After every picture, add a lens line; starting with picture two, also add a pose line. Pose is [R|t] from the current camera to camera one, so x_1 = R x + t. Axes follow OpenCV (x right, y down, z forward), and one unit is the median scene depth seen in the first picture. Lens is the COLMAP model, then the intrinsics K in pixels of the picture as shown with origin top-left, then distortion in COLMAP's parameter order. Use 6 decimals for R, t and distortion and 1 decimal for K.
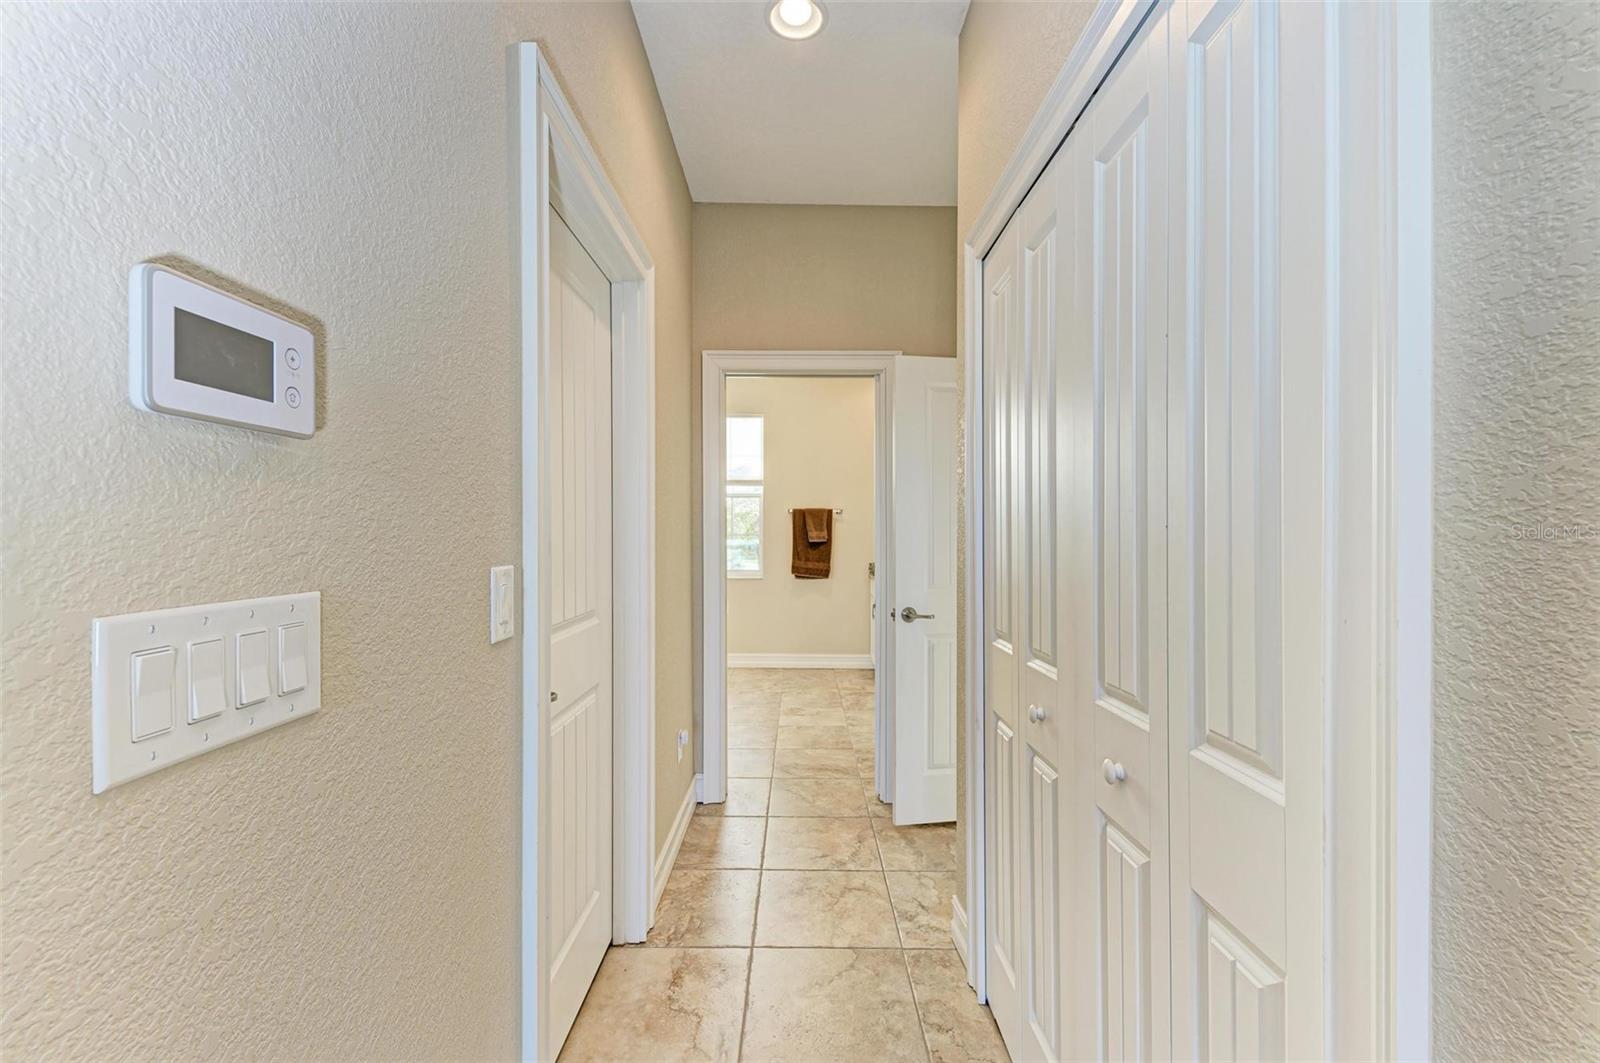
lens RADIAL K [[674.0, 0, 801.0], [0, 674.0, 536.3], [0, 0, 1]] dist [0.020224, -0.007460]
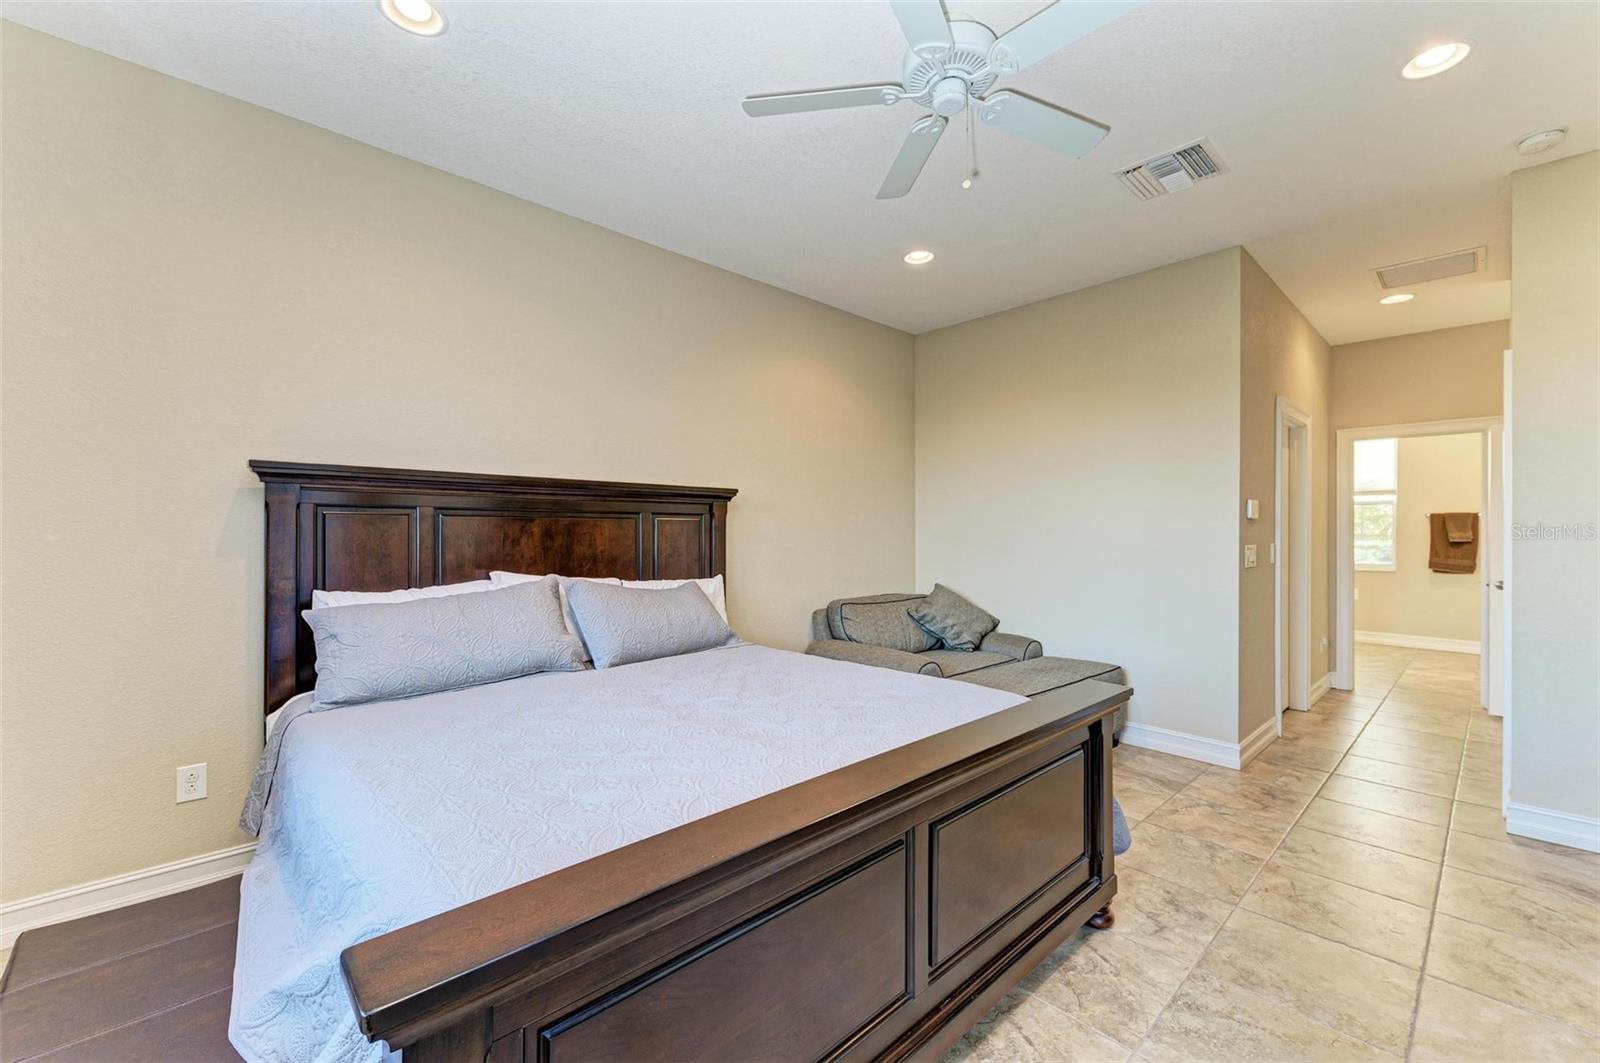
lens RADIAL K [[655.2, 0, 738.1], [0, 655.2, 542.0], [0, 0, 1]] dist [0.000454, -0.005208]
pose [[0.644285, -0.001392, -0.764784, 0.079627], [0.006058, 0.999976, 0.003283, -0.002185], [0.764761, -0.006748, 0.644278, -0.666143]]
